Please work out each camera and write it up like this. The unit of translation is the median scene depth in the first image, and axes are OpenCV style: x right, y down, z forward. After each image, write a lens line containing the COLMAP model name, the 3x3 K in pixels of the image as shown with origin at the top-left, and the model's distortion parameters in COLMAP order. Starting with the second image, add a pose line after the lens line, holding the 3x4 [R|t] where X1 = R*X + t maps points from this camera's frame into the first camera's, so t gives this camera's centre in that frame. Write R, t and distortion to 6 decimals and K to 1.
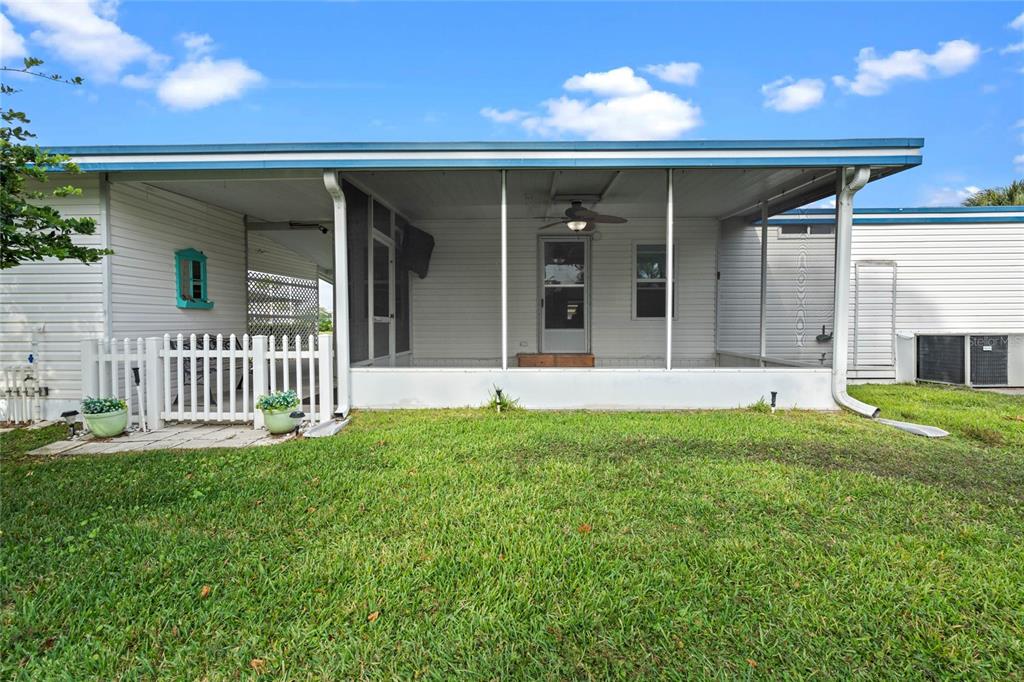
lens RADIAL K [[468.7, 0, 512.5], [0, 468.7, 330.4], [0, 0, 1]] dist [-0.004094, 0.000646]
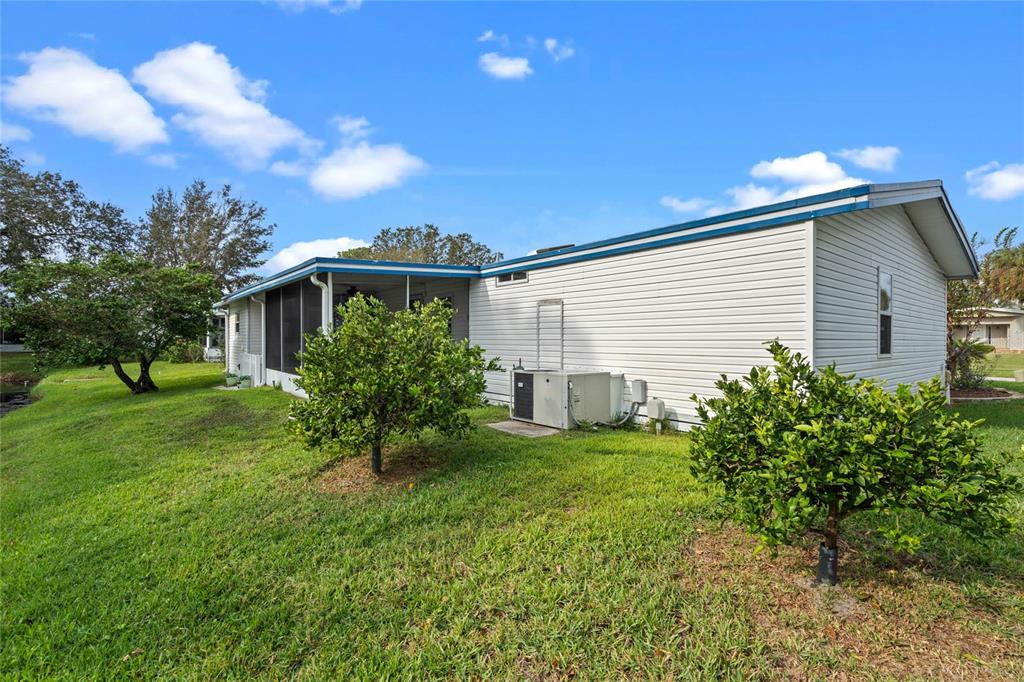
lens RADIAL K [[468.7, 0, 512.5], [0, 468.7, 330.4], [0, 0, 1]] dist [-0.004094, 0.000646]
pose [[0.654801, -0.008491, -0.755753, 1.540656], [-0.009829, 0.999757, -0.019749, -0.056580], [0.755737, 0.020360, 0.654559, 0.225508]]
